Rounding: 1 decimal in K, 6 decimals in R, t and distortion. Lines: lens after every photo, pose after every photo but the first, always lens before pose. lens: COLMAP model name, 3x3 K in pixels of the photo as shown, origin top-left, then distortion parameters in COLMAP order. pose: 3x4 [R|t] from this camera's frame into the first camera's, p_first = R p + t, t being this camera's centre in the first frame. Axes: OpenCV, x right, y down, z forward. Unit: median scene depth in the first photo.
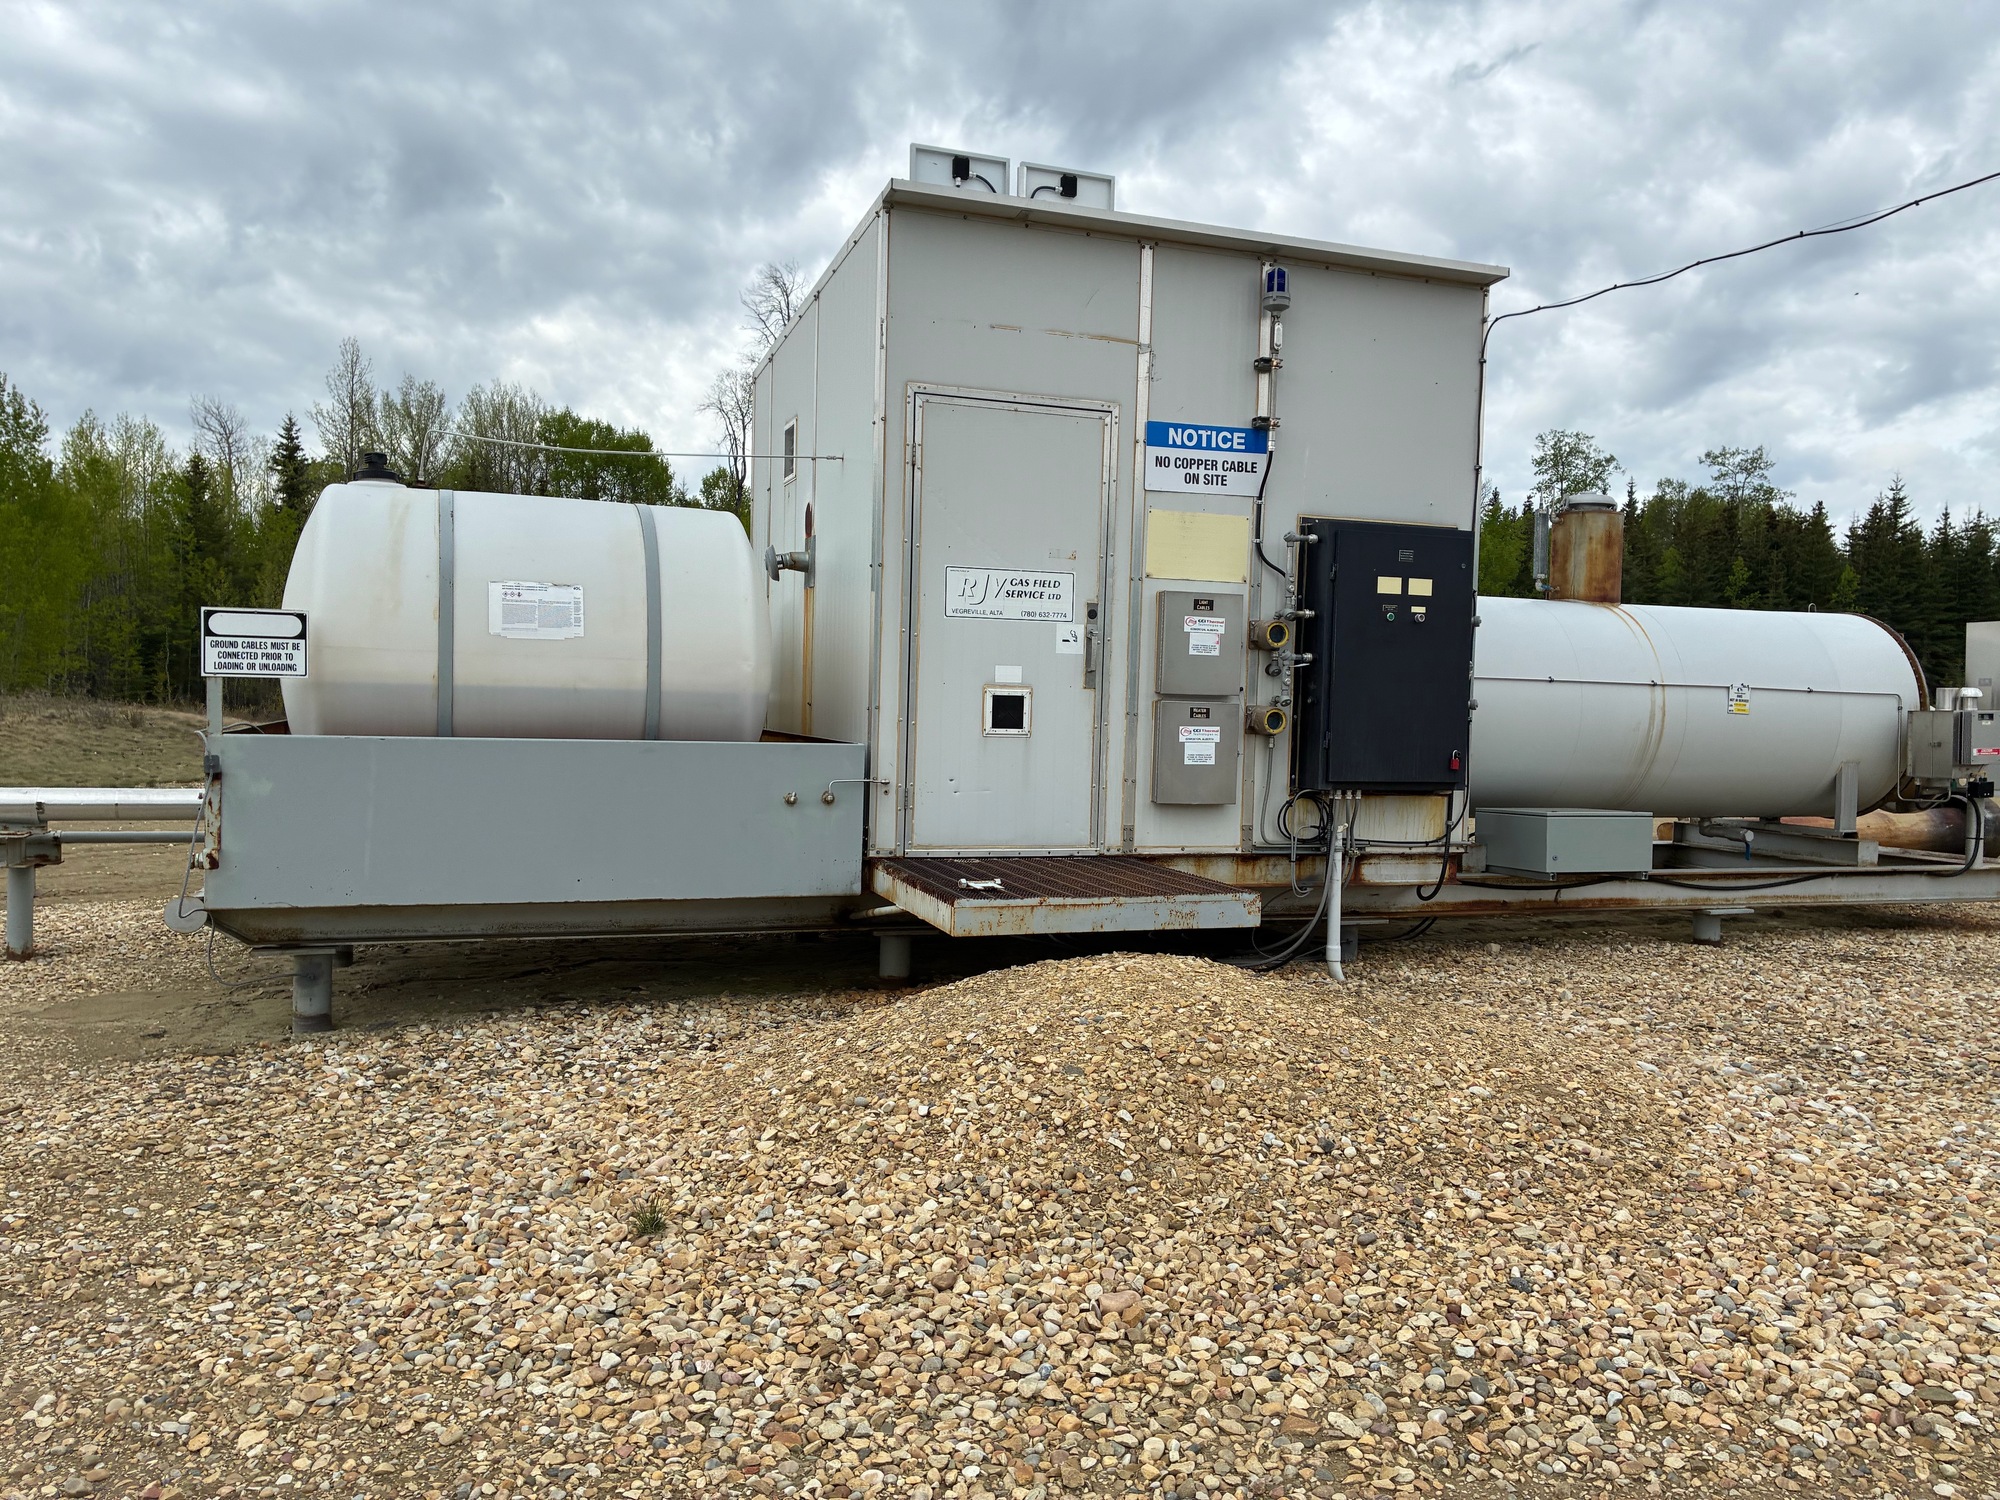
lens RADIAL K [[1532.6, 0, 983.4], [0, 1532.6, 769.4], [0, 0, 1]] dist [0.052196, -0.065456]
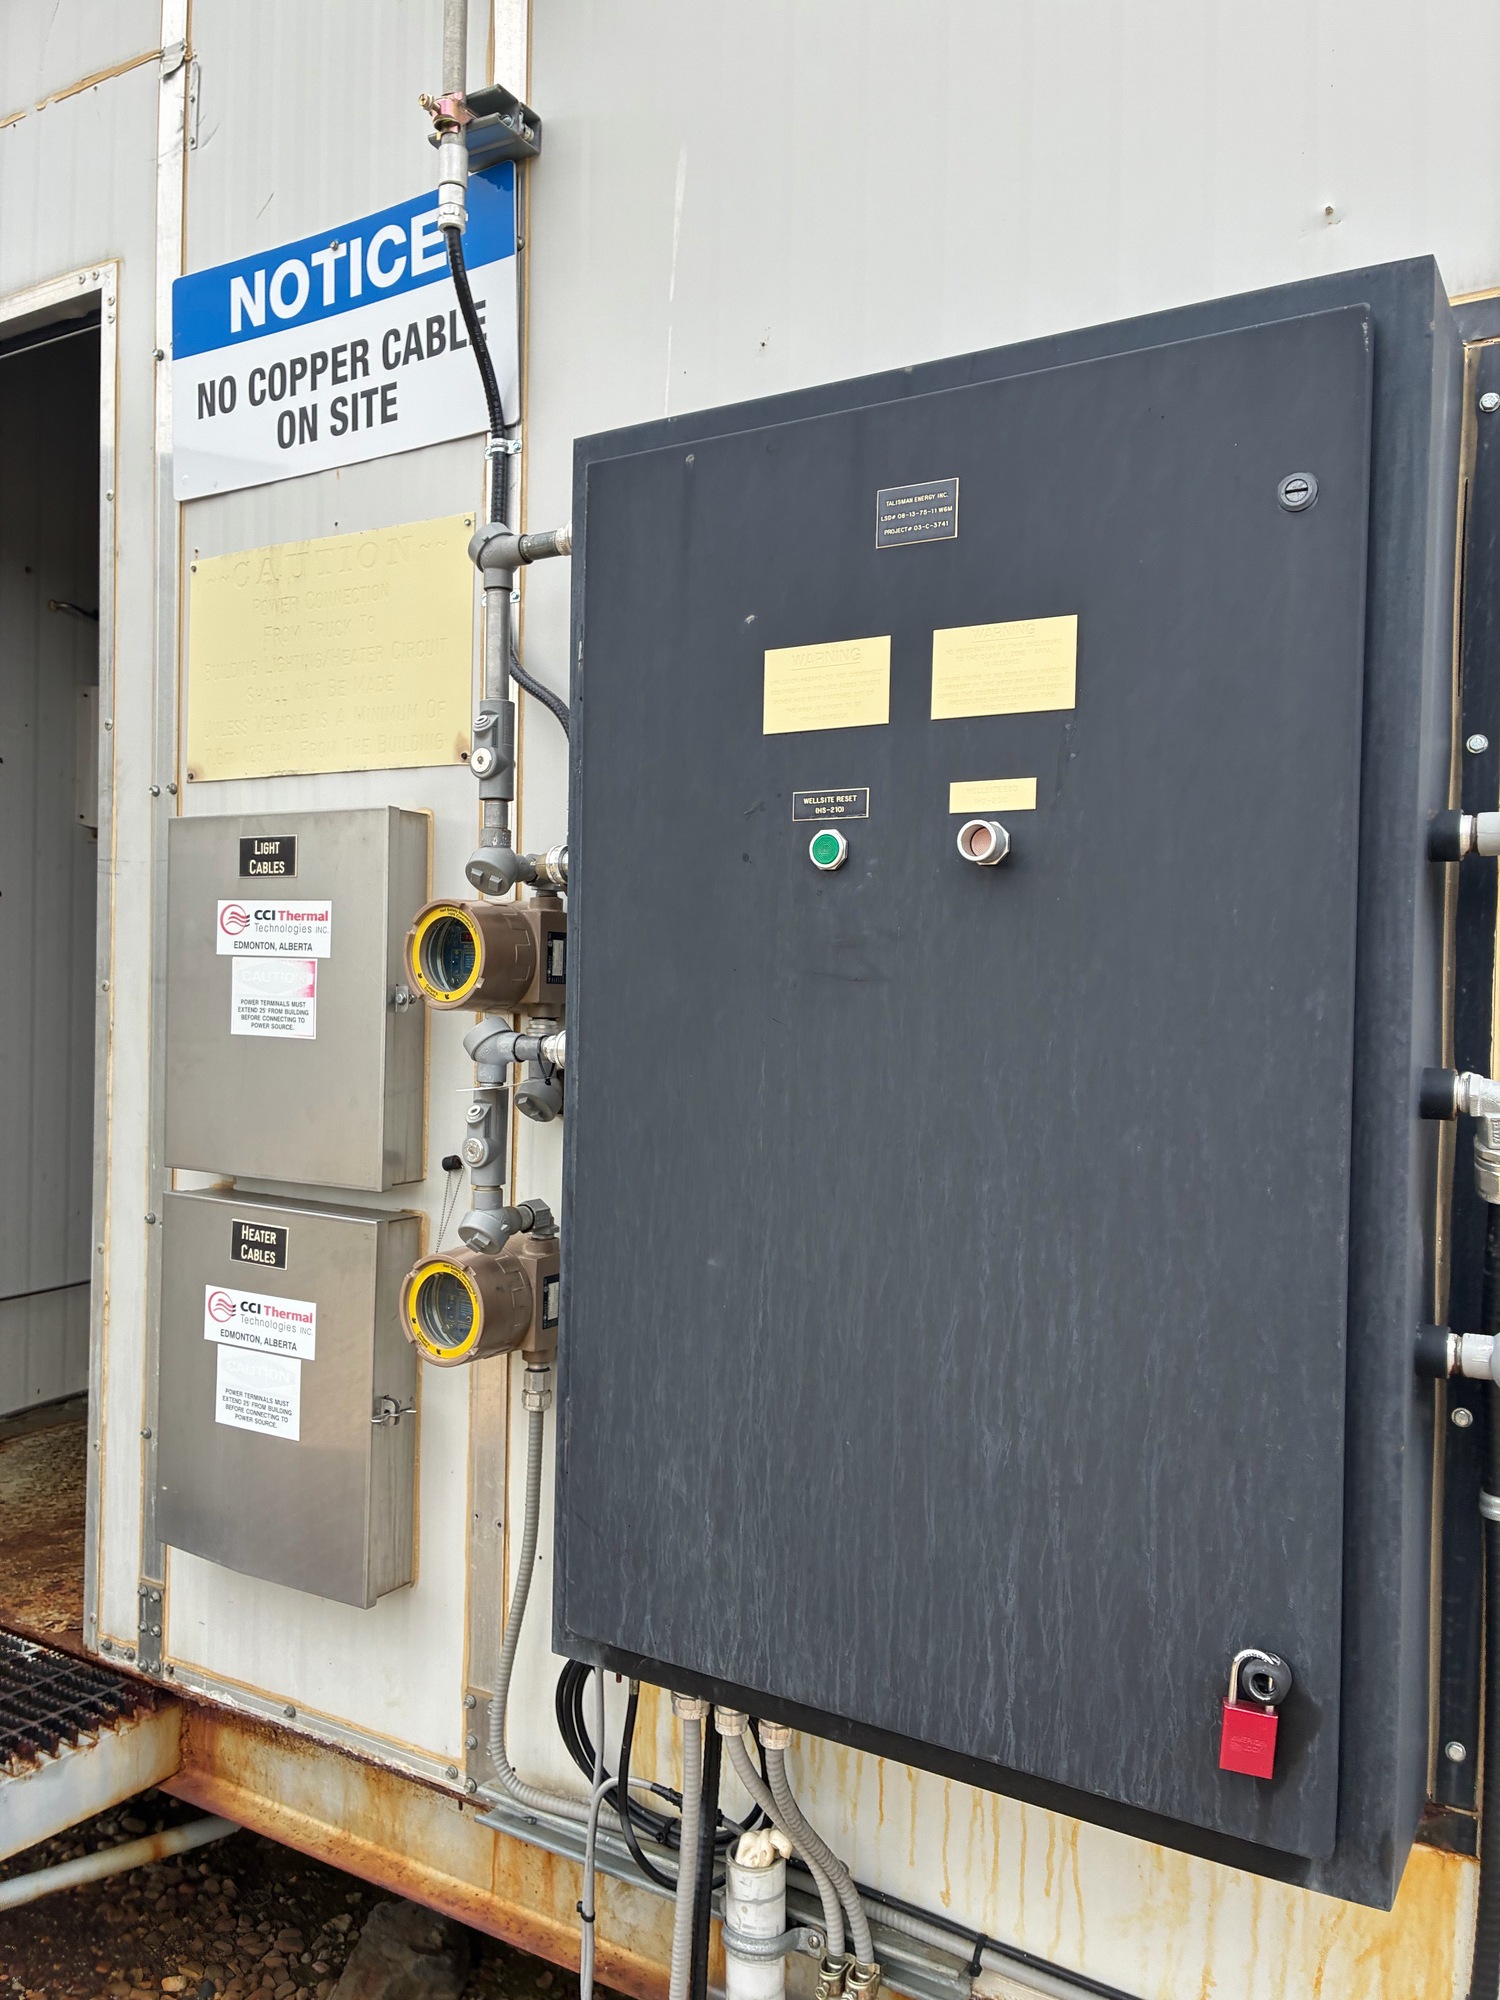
lens RADIAL K [[1532.6, 0, 739.6], [0, 1532.6, 990.6], [0, 0, 1]] dist [0.052196, -0.065456]
pose [[0.641619, -0.011345, -0.766939, 0.405049], [-0.037489, 0.998232, -0.046130, -0.072145], [0.766107, 0.058349, 0.640059, 0.871966]]
